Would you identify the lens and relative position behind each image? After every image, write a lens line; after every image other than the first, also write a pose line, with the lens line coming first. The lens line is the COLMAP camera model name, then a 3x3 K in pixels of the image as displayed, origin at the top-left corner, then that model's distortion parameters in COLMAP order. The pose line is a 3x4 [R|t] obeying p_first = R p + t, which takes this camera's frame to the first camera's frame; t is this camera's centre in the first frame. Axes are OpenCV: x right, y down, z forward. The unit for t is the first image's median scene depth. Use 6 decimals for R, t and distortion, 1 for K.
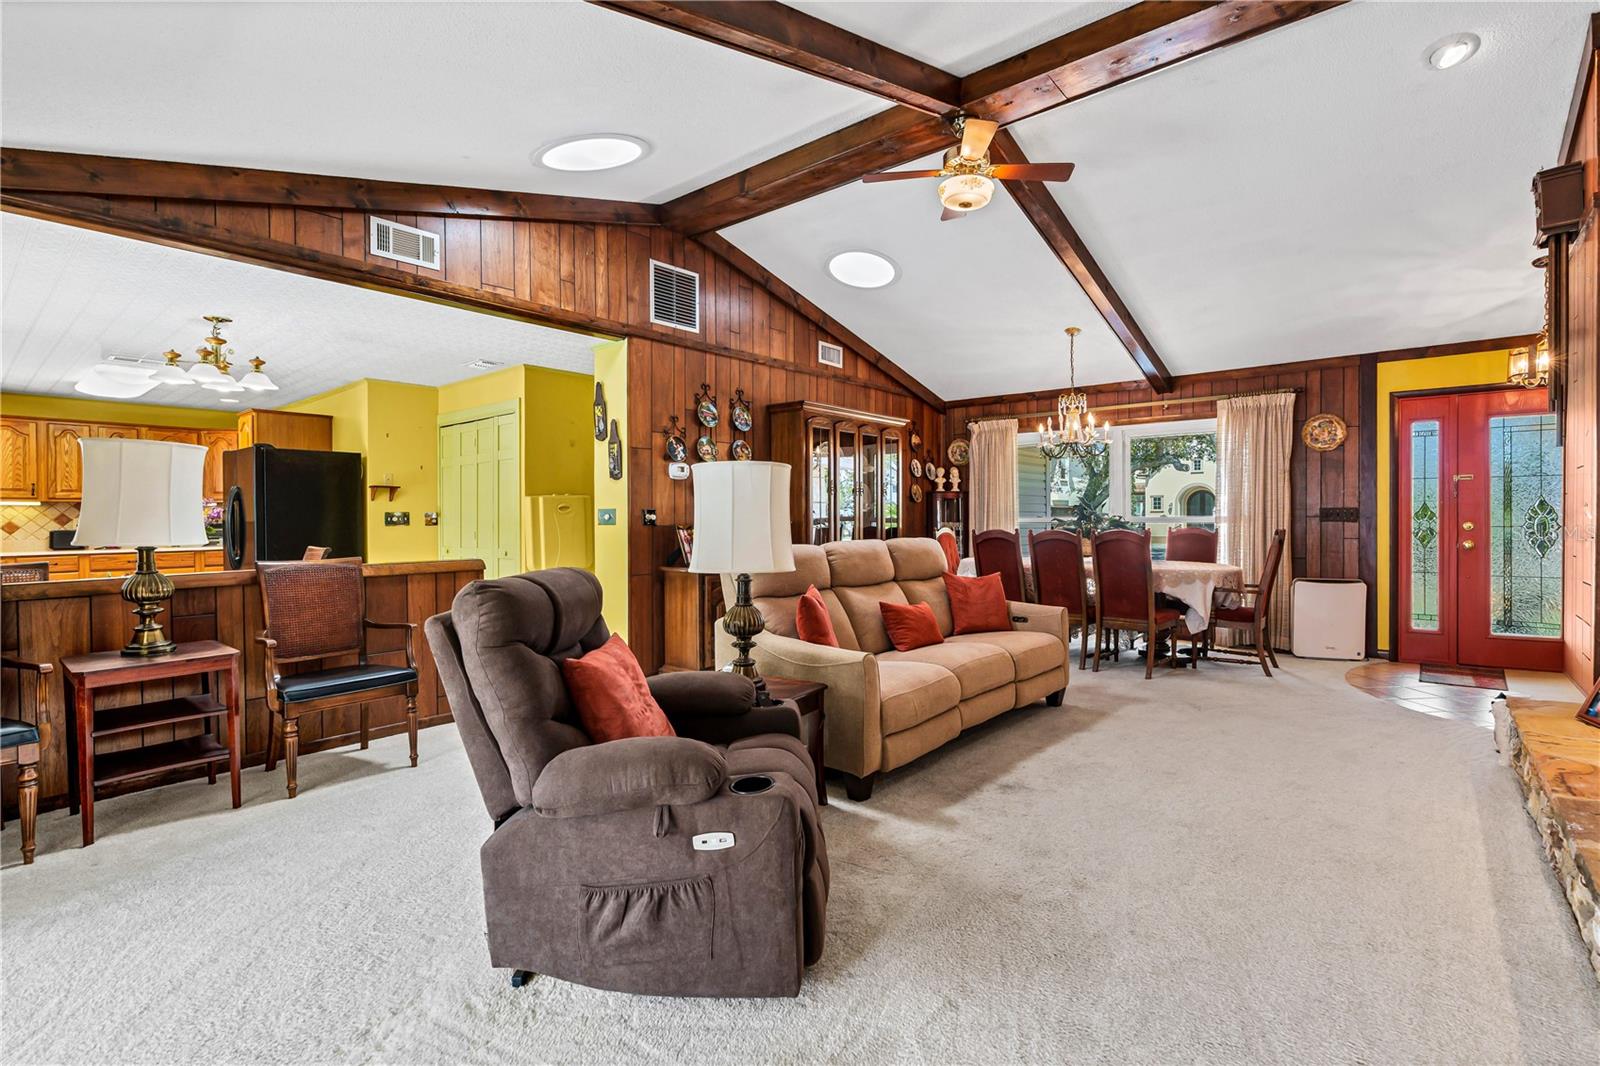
lens RADIAL K [[741.1, 0, 820.8], [0, 741.1, 520.2], [0, 0, 1]] dist [0.002161, 0.000325]
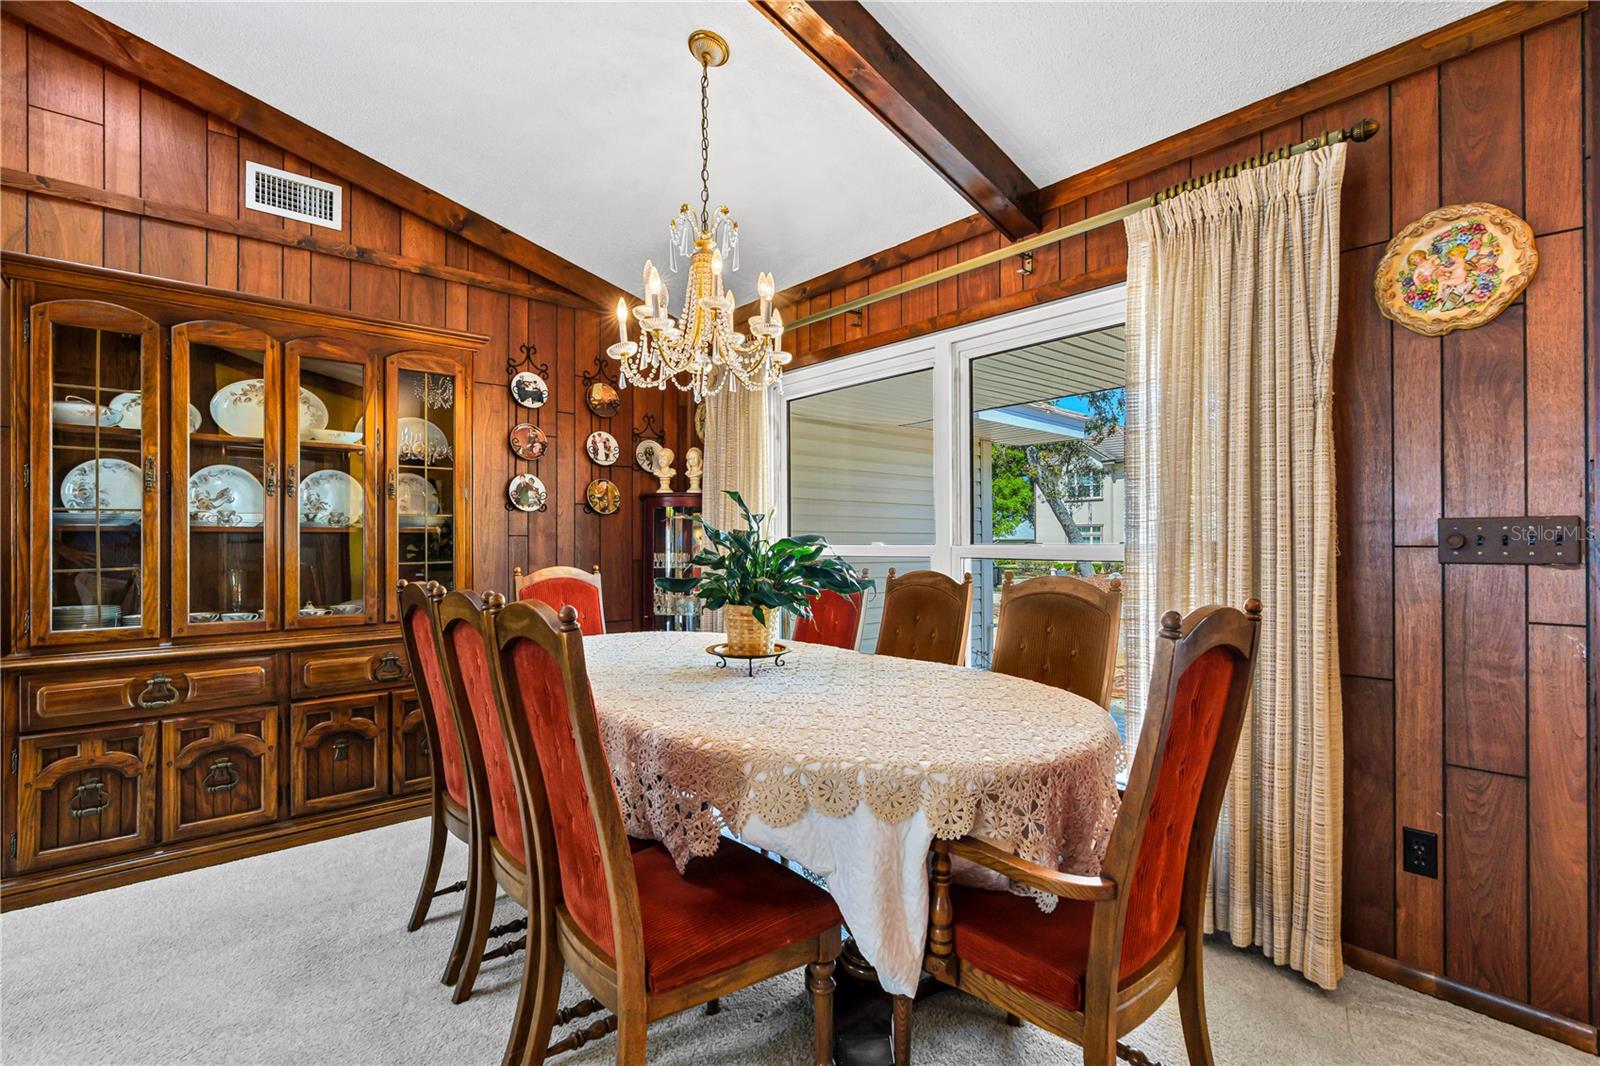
lens RADIAL K [[744.4, 0, 829.7], [0, 744.4, 535.0], [0, 0, 1]] dist [-0.004544, -0.000761]
pose [[0.988887, 0.000405, -0.148666, 0.470872], [-0.001906, 0.999949, -0.009954, -0.006357], [0.148655, 0.010127, 0.988837, 0.662627]]
